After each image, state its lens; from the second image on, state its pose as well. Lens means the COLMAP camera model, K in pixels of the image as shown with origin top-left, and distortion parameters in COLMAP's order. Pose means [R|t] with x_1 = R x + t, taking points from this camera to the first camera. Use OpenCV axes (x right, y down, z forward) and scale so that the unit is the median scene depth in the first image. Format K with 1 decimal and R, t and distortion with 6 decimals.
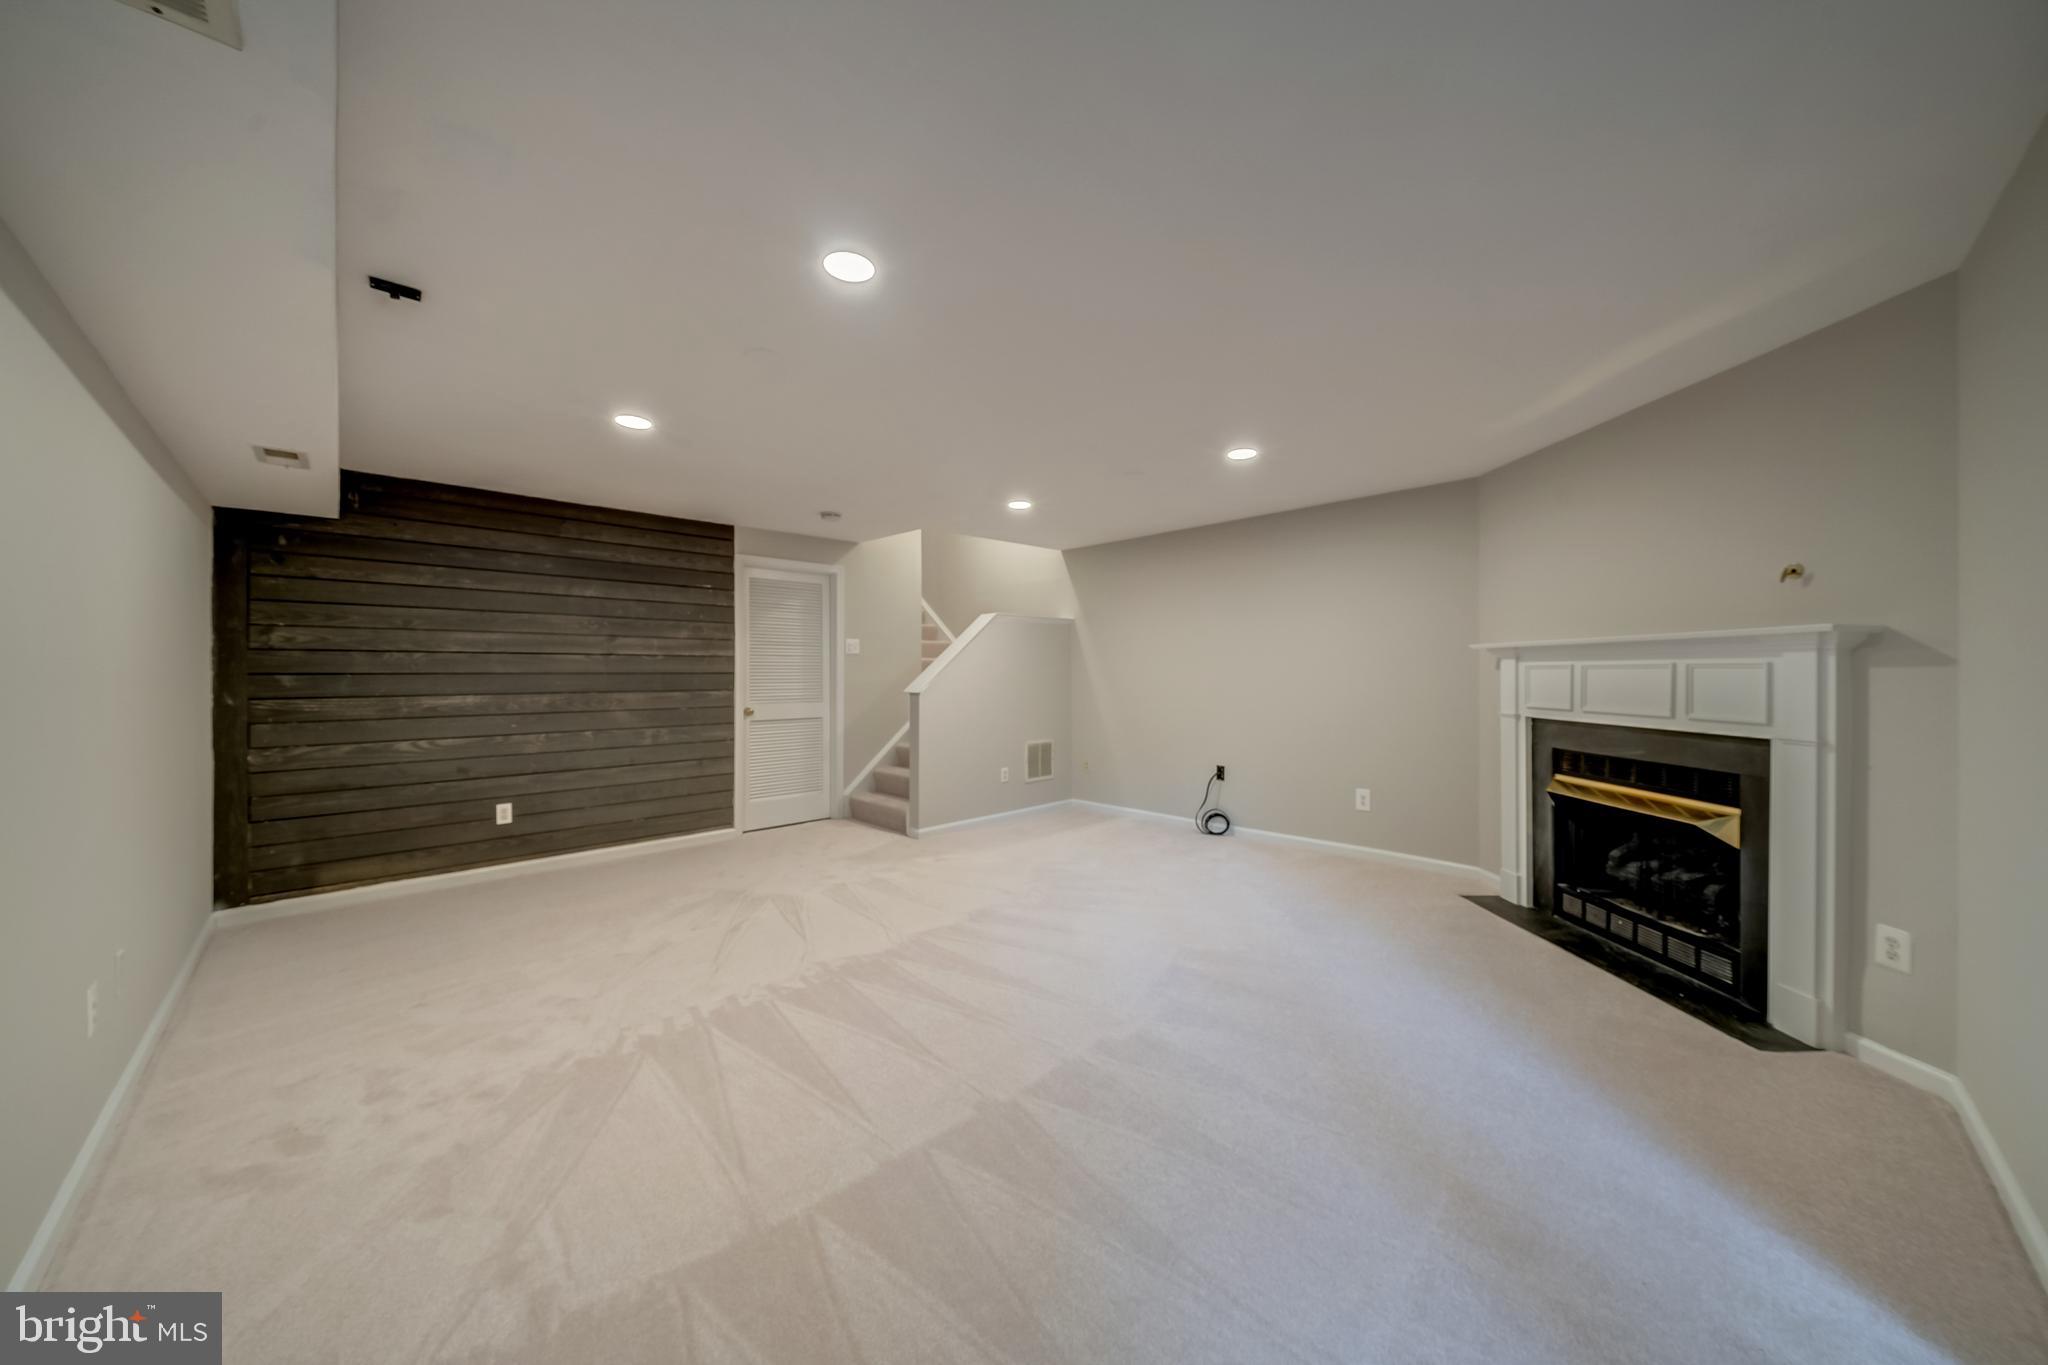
lens RADIAL K [[695.3, 0, 1047.6], [0, 695.3, 676.2], [0, 0, 1]] dist [0.000246, -0.000015]
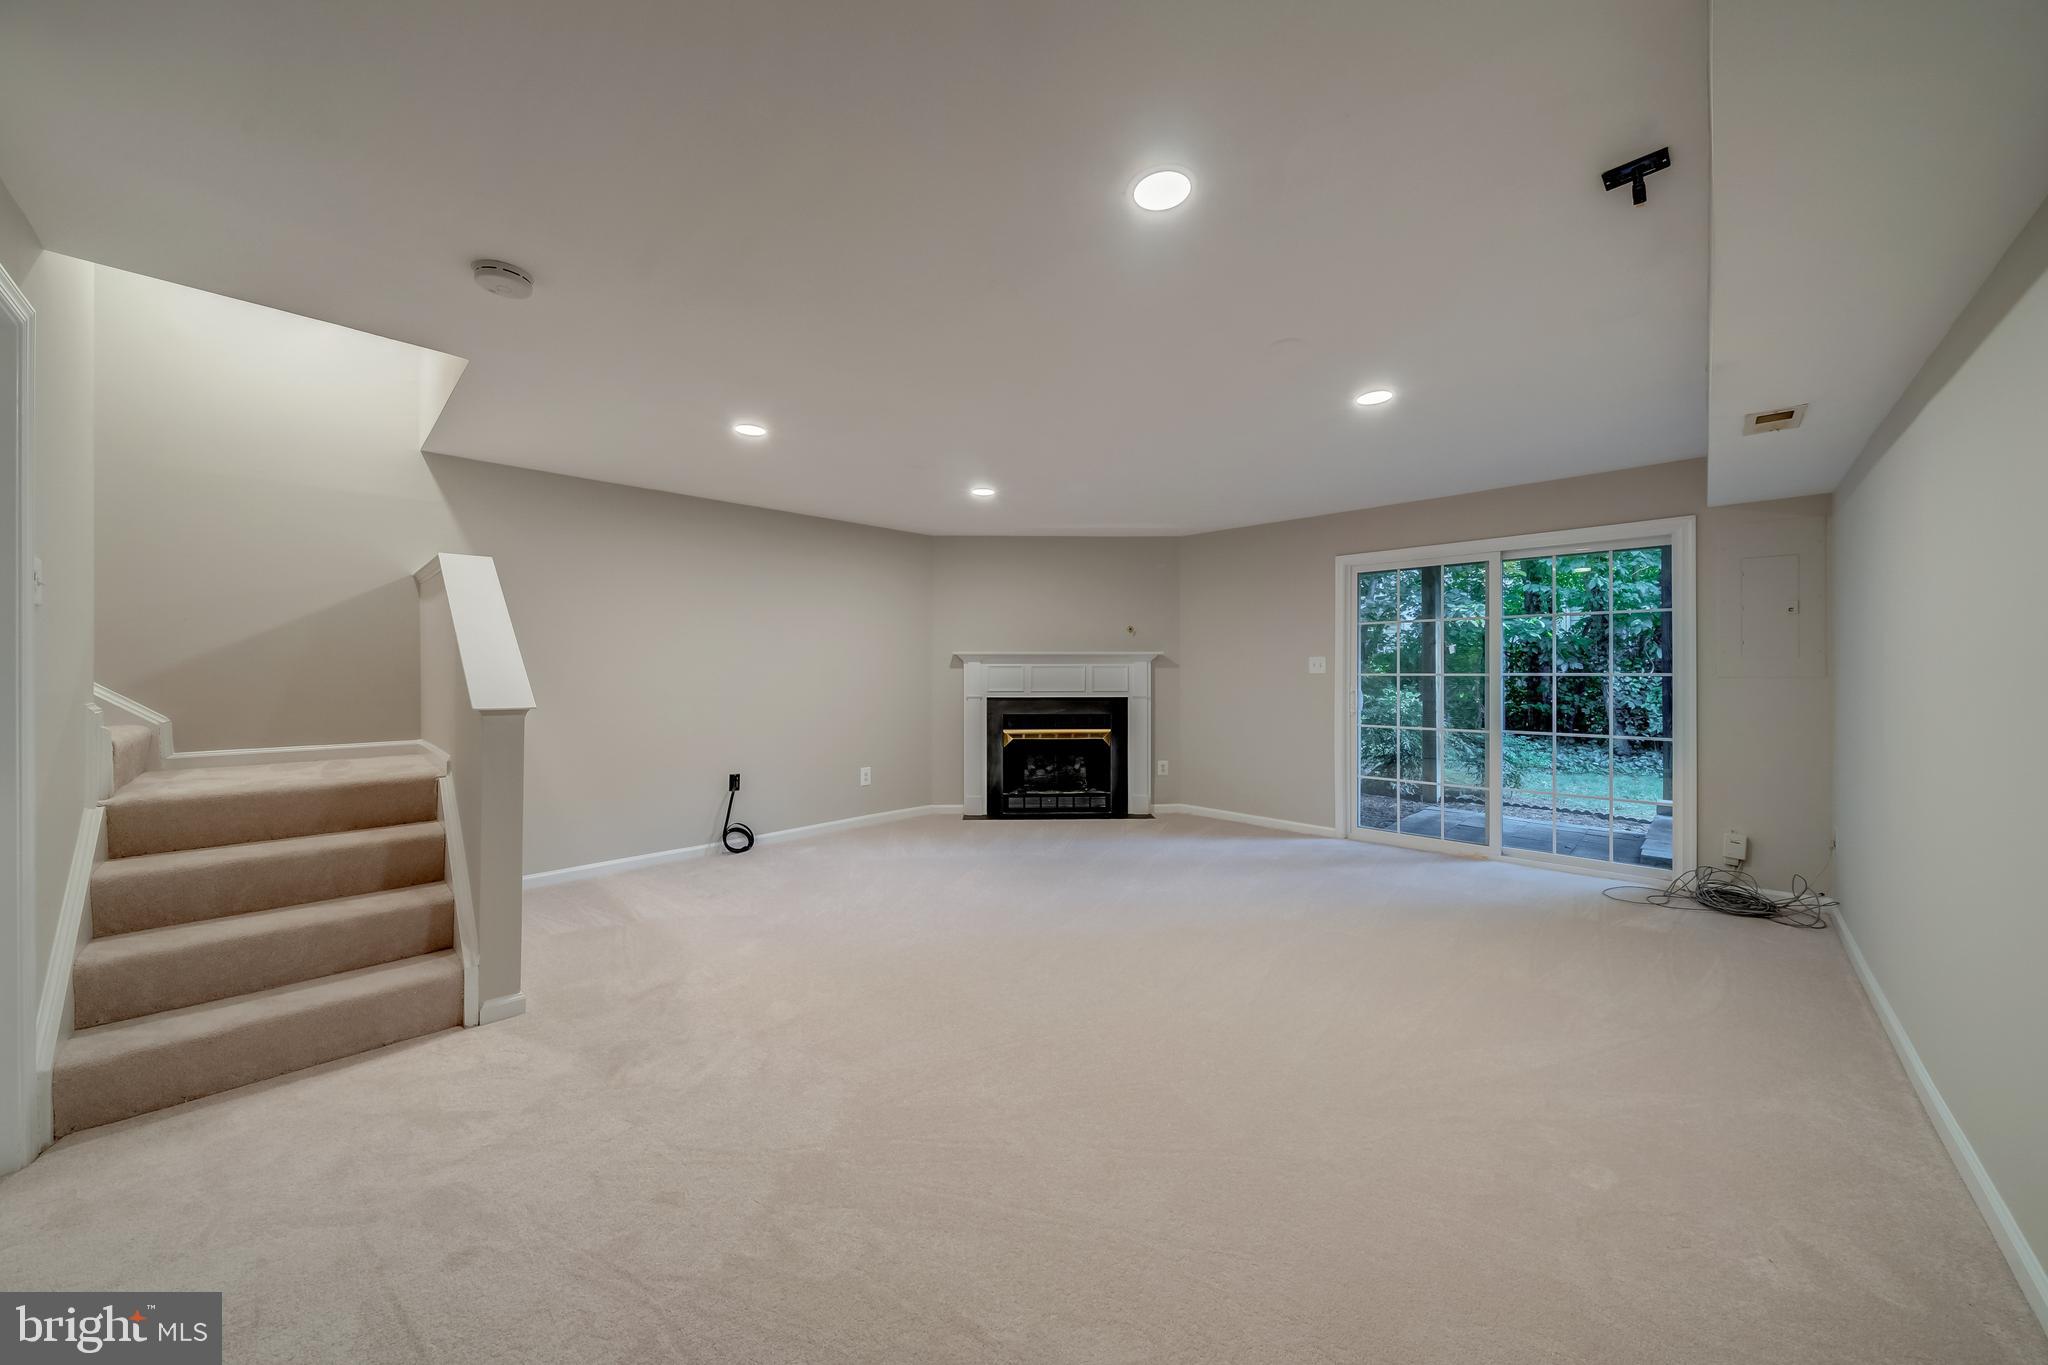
lens RADIAL K [[695.3, 0, 1047.6], [0, 695.3, 676.2], [0, 0, 1]] dist [0.000246, -0.000015]
pose [[-0.031371, -0.002266, 0.999505, -0.958064], [0.003280, 0.999992, 0.002370, 0.006563], [-0.999502, 0.003353, -0.031363, 0.937740]]
